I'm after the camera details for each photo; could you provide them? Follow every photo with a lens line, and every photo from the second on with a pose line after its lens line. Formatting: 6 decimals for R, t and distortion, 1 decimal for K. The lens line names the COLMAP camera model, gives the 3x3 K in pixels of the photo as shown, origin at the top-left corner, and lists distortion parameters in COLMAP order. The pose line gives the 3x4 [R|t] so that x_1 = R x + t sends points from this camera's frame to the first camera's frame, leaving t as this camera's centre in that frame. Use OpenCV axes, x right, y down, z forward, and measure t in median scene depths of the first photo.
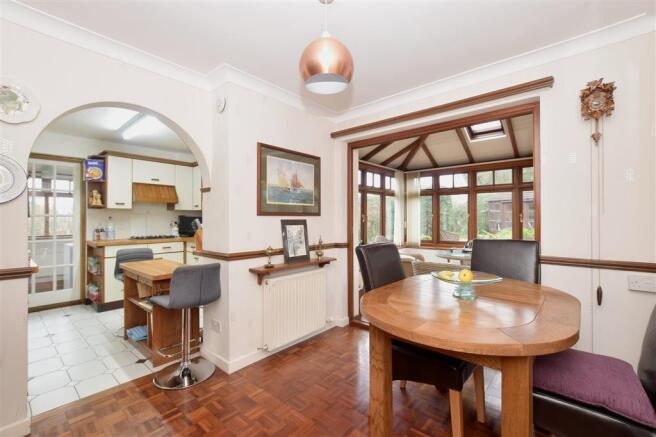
lens RADIAL K [[289.0, 0, 328.9], [0, 289.0, 218.3], [0, 0, 1]] dist [0.002306, 0.000660]
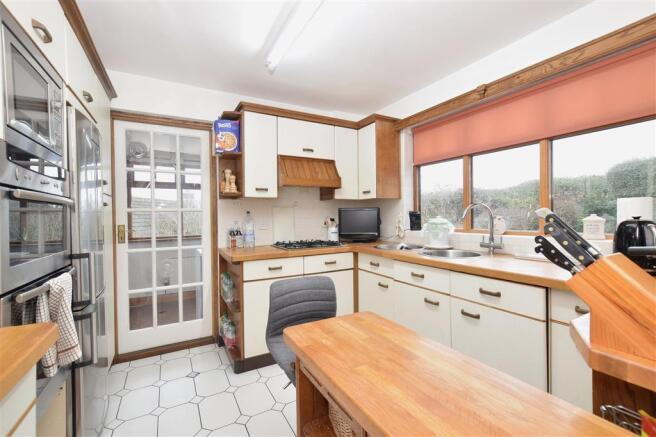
lens RADIAL K [[289.0, 0, 327.9], [0, 289.0, 218.3], [0, 0, 1]] dist [0.002306, 0.000660]
pose [[0.941043, -0.004004, -0.338263, -0.382795], [0.010168, 0.999813, 0.016451, 0.001845], [0.338134, -0.018921, 0.940908, 0.469356]]
